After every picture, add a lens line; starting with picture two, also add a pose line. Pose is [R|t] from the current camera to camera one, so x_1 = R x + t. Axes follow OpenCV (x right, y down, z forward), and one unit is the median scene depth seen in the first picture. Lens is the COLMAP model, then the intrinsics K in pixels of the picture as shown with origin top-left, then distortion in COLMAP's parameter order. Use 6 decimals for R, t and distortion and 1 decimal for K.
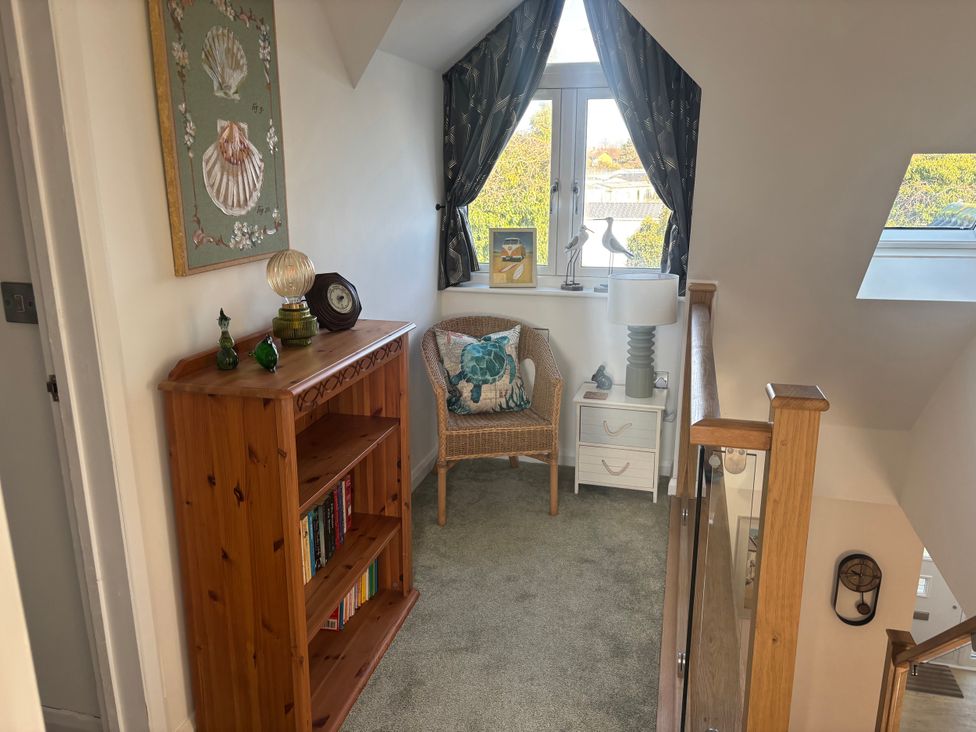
lens RADIAL K [[728.5, 0, 488.0], [0, 728.5, 366.0], [0, 0, 1]] dist [0.028696, -0.008282]
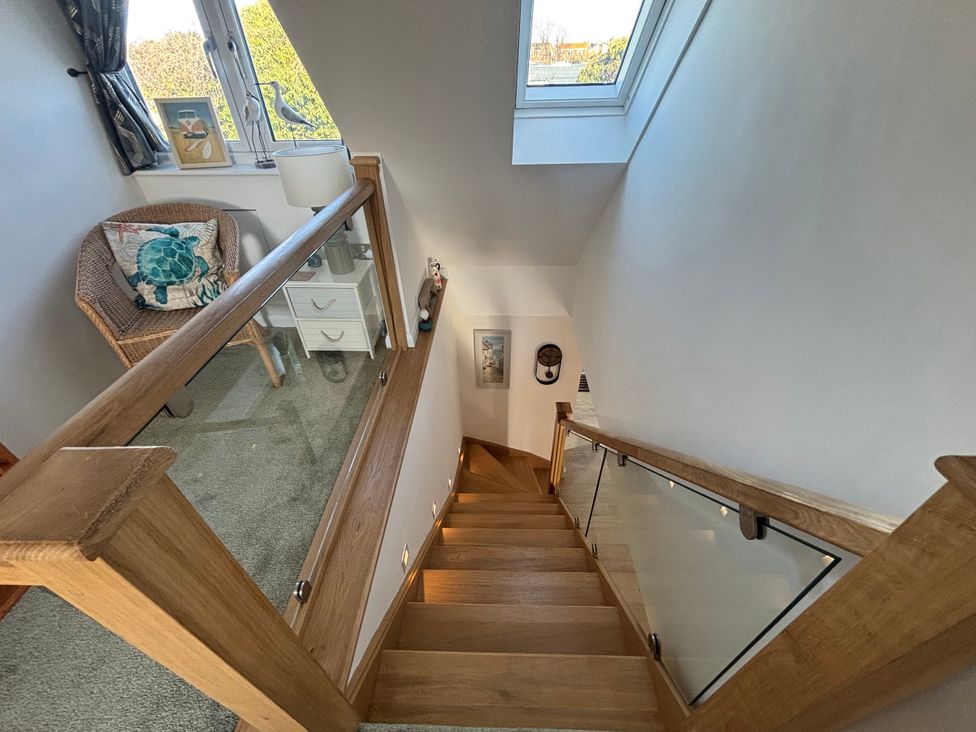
lens RADIAL K [[407.9, 0, 491.4], [0, 407.9, 367.7], [0, 0, 1]] dist [0.007283, -0.000744]
pose [[0.969285, -0.163832, 0.183427, 0.266781], [0.076641, 0.909893, 0.407701, -0.057941], [-0.233694, -0.381121, 0.894502, 0.302007]]
